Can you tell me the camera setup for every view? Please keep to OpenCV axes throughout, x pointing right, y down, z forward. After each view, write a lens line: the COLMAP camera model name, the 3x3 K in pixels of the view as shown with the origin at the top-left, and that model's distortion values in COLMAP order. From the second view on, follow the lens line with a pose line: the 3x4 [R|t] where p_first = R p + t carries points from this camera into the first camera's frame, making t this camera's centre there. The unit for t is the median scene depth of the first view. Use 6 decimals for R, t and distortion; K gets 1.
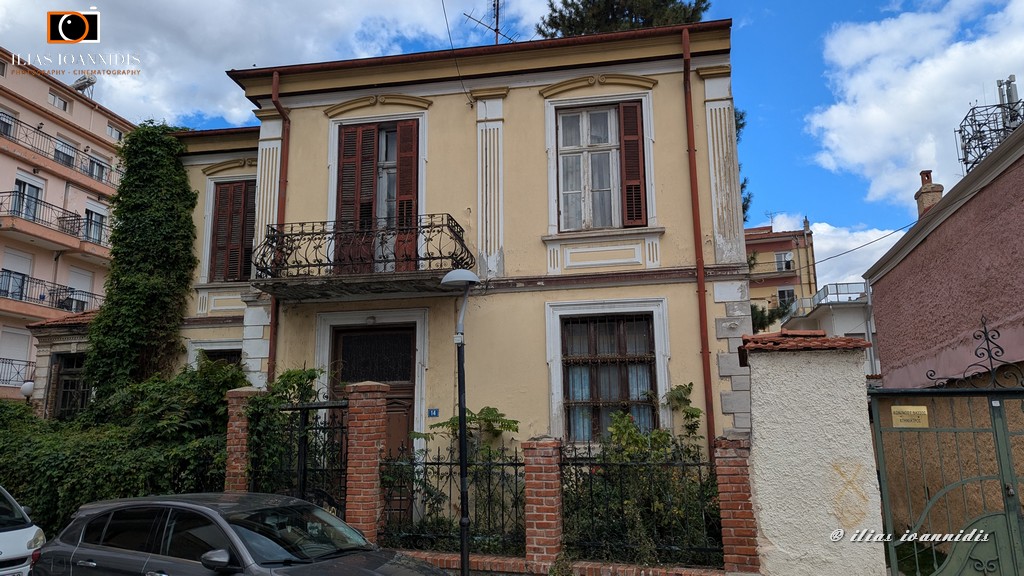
lens RADIAL K [[747.5, 0, 527.3], [0, 747.5, 286.3], [0, 0, 1]] dist [0.036936, -0.005663]
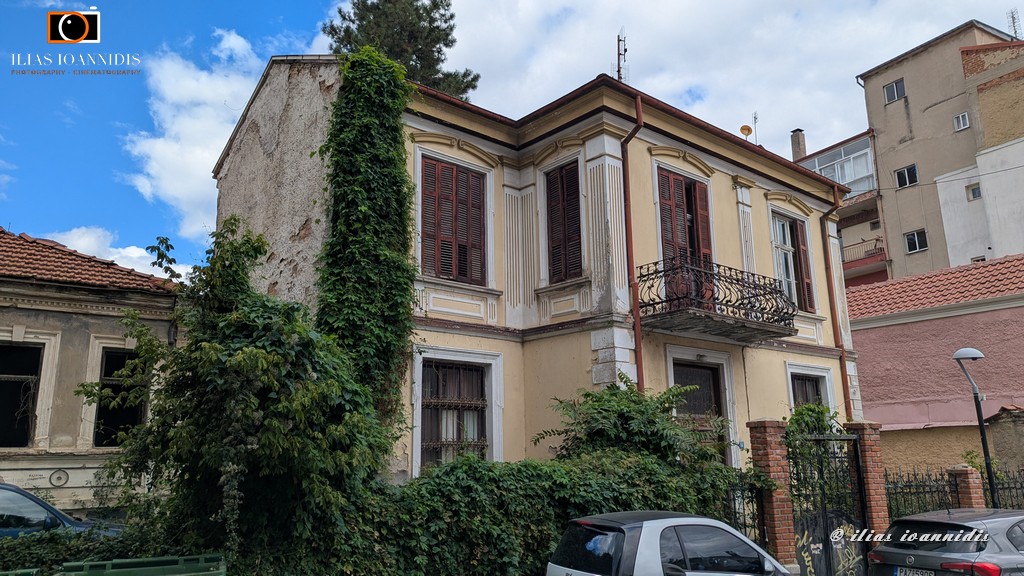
lens RADIAL K [[747.5, 0, 527.3], [0, 747.5, 286.3], [0, 0, 1]] dist [0.036936, -0.005663]
pose [[0.628385, 0.182581, 0.756172, -1.187580], [-0.146145, 0.982465, -0.115773, 0.104028], [-0.764051, -0.037760, 0.644050, 0.484428]]
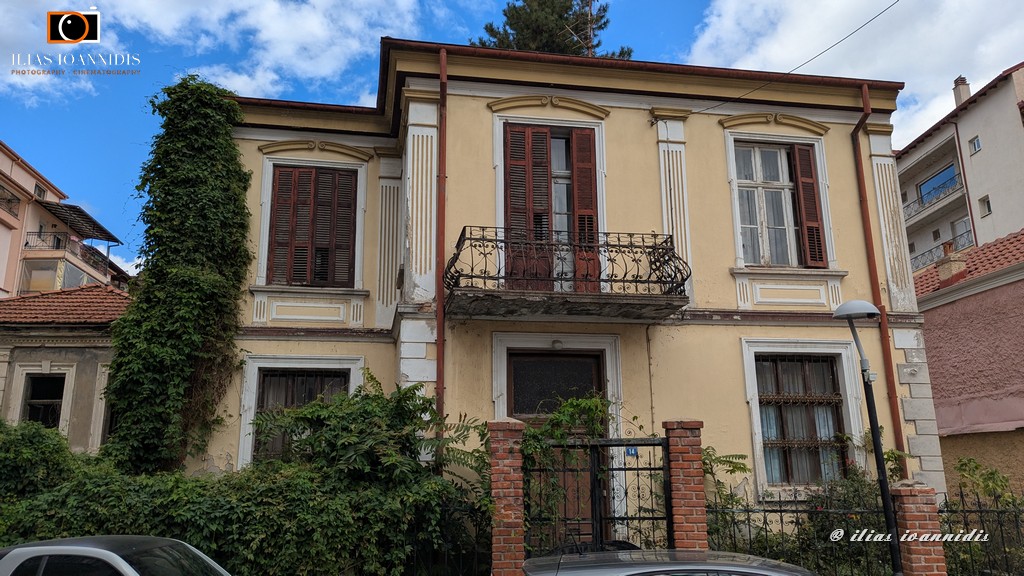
lens RADIAL K [[747.5, 0, 527.3], [0, 747.5, 286.3], [0, 0, 1]] dist [0.036936, -0.005663]
pose [[0.937699, 0.085603, 0.336739, -0.534589], [-0.070766, 0.995913, -0.056114, 0.028055], [-0.340166, 0.028788, 0.939925, 0.173642]]
